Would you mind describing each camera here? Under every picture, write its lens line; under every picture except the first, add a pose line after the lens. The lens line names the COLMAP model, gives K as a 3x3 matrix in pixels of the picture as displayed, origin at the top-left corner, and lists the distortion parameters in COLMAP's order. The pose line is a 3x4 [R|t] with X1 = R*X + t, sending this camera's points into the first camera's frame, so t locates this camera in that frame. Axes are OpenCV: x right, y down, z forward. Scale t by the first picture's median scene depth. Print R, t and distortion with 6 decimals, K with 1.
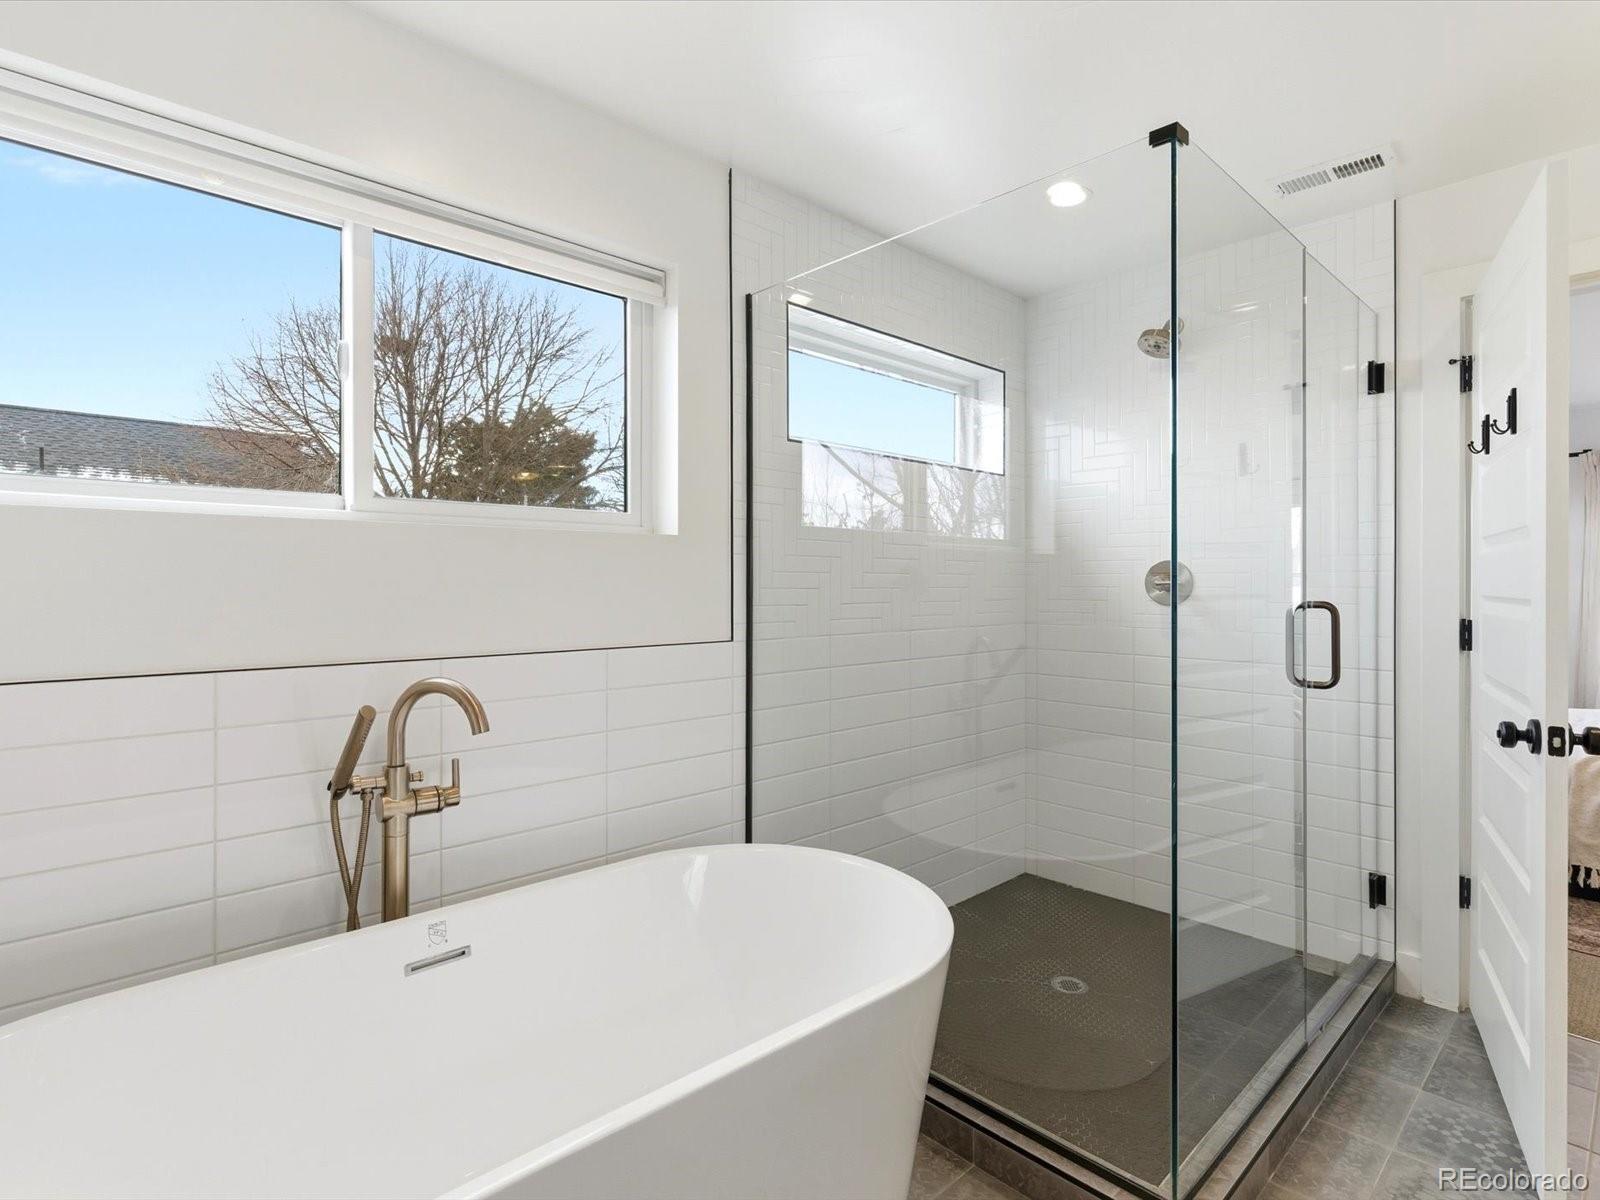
lens RADIAL K [[820.9, 0, 796.4], [0, 820.9, 586.7], [0, 0, 1]] dist [0.003959, -0.004496]
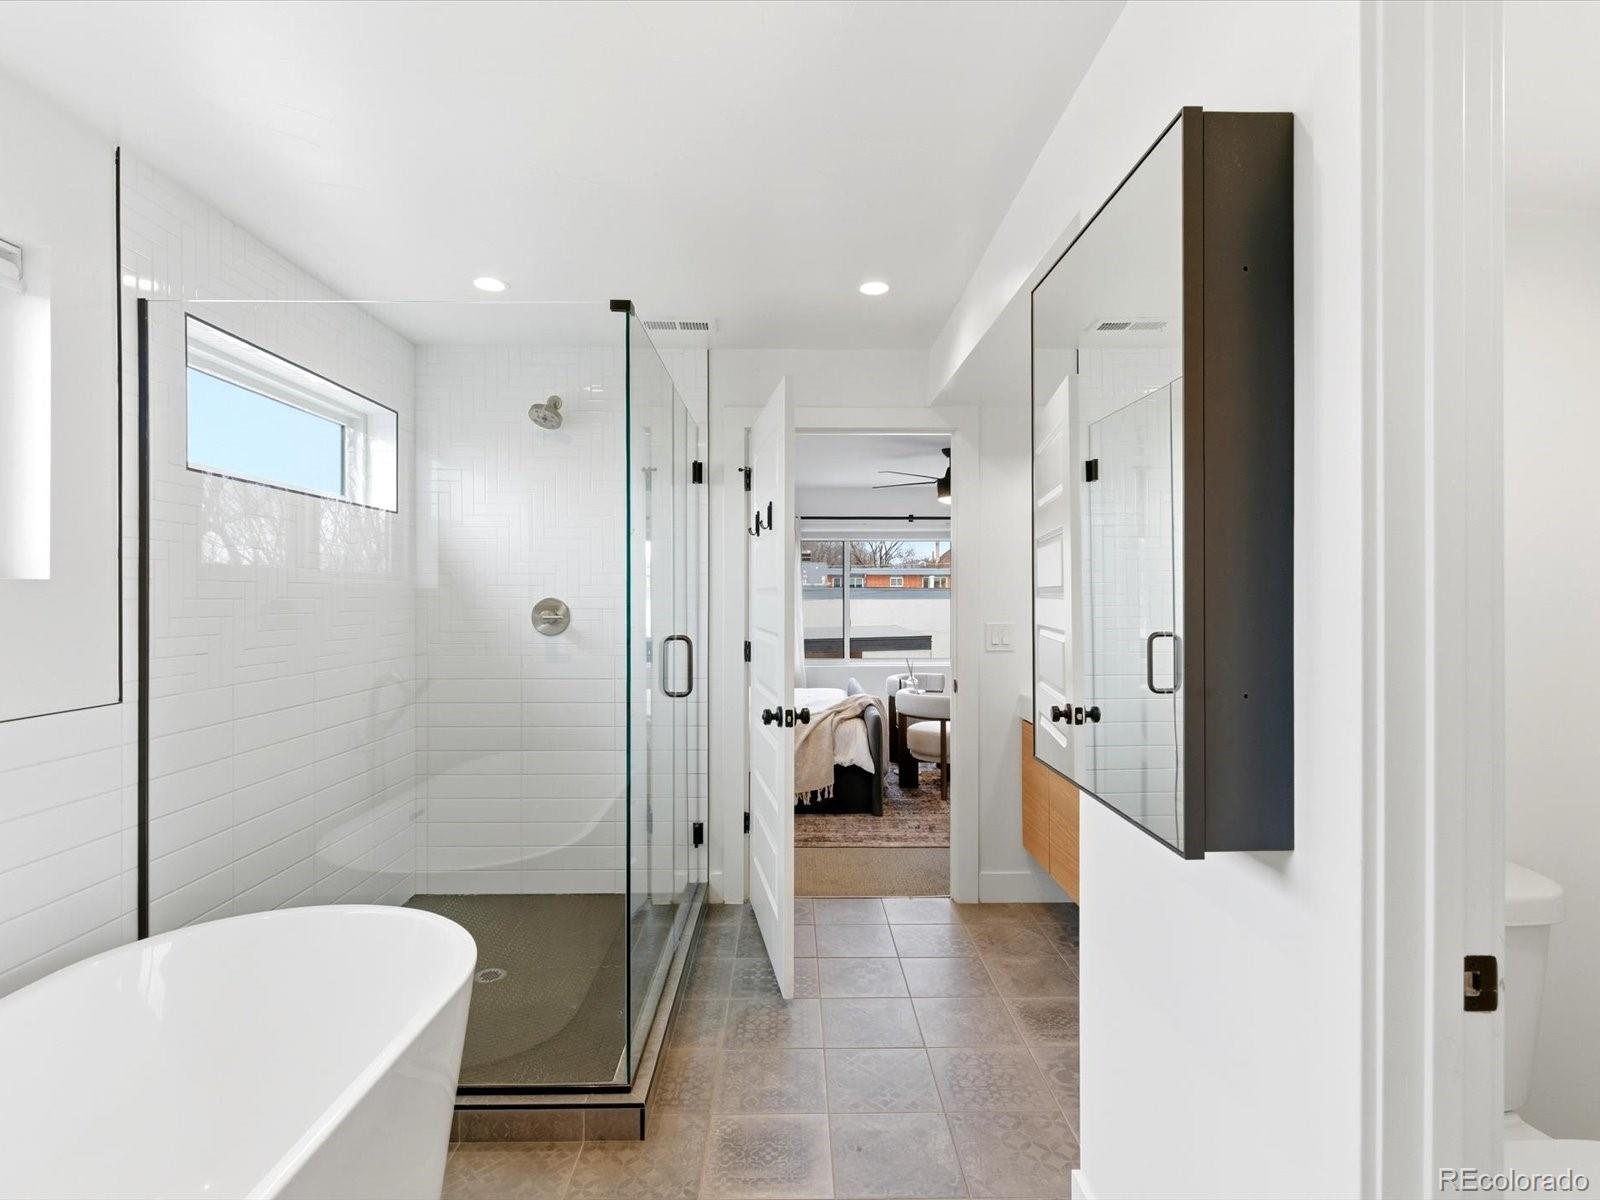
lens RADIAL K [[820.9, 0, 802.7], [0, 820.9, 602.3], [0, 0, 1]] dist [0.003959, -0.004496]
pose [[0.674833, -0.006040, 0.737945, -0.223762], [0.002741, 0.999980, 0.005678, -0.039828], [-0.737965, -0.001809, 0.674837, -0.090280]]
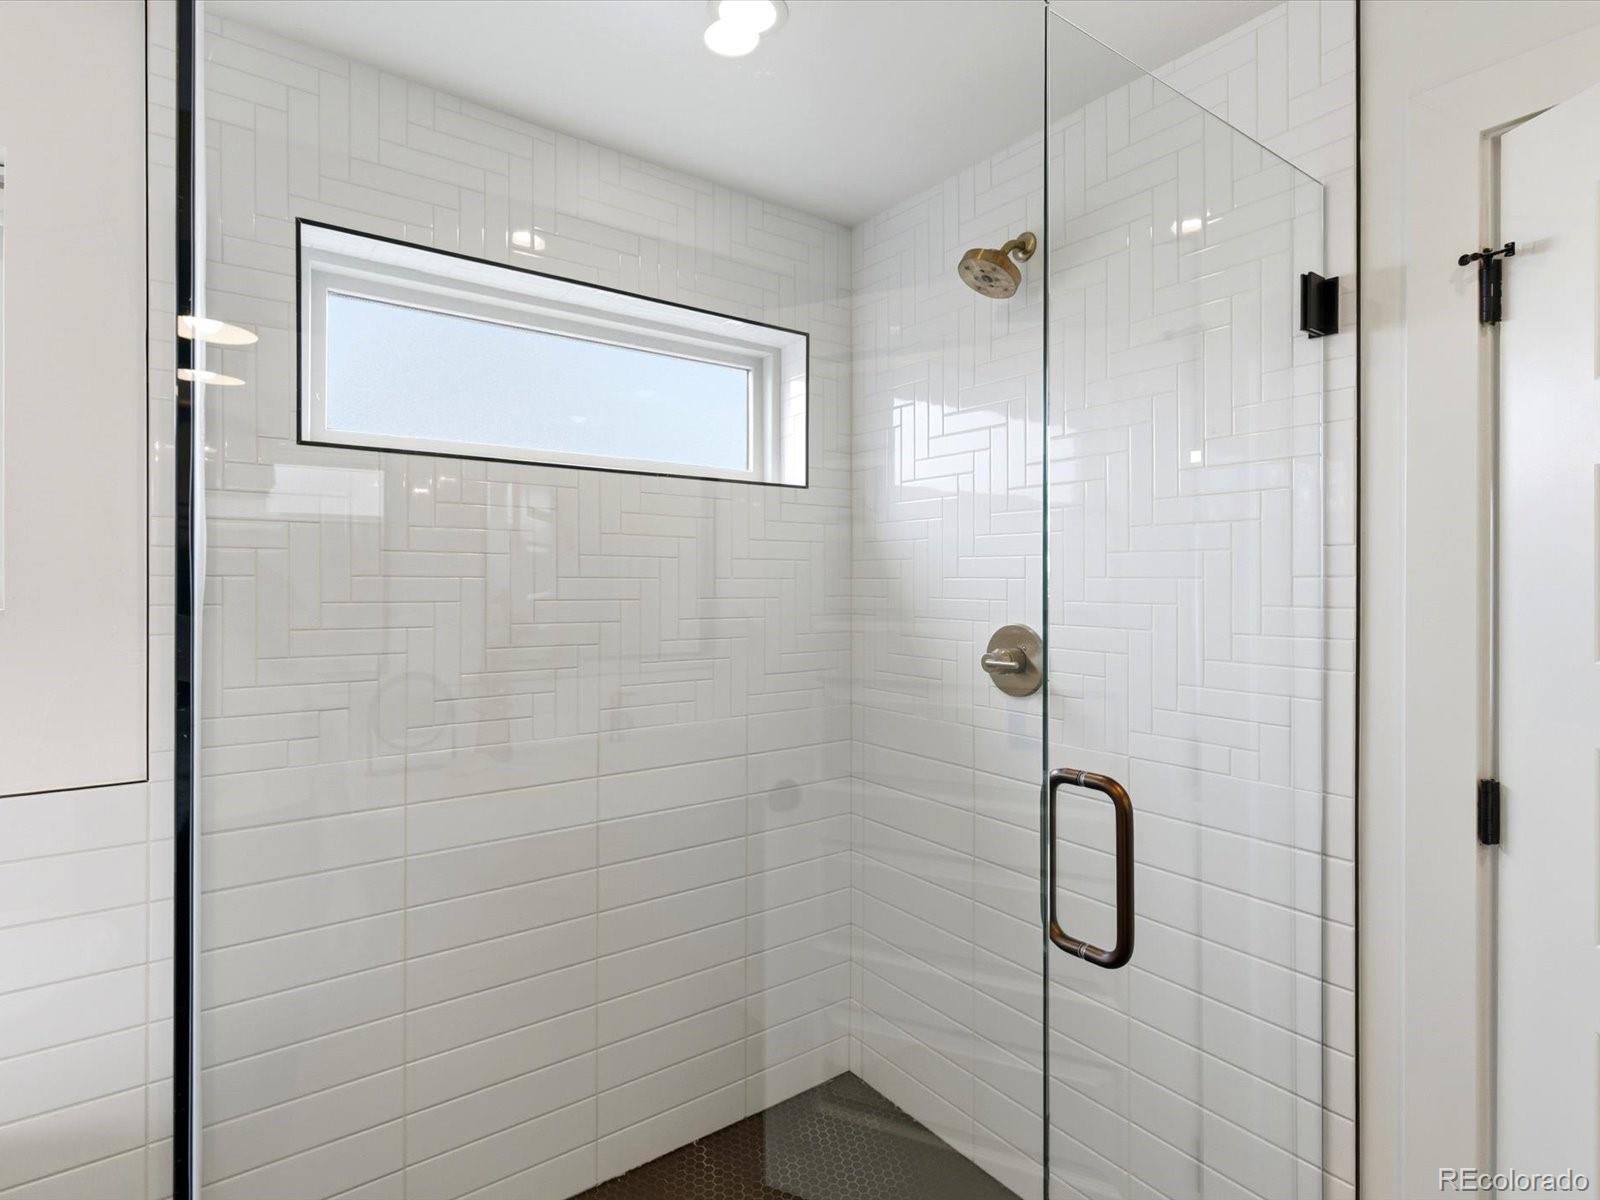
lens RADIAL K [[820.9, 0, 806.0], [0, 820.9, 586.7], [0, 0, 1]] dist [0.003959, -0.004496]
pose [[0.993009, 0.002565, -0.118008, 0.453964], [-0.002662, 0.999996, -0.000662, -0.073944], [0.118006, 0.000971, 0.993012, 0.450666]]
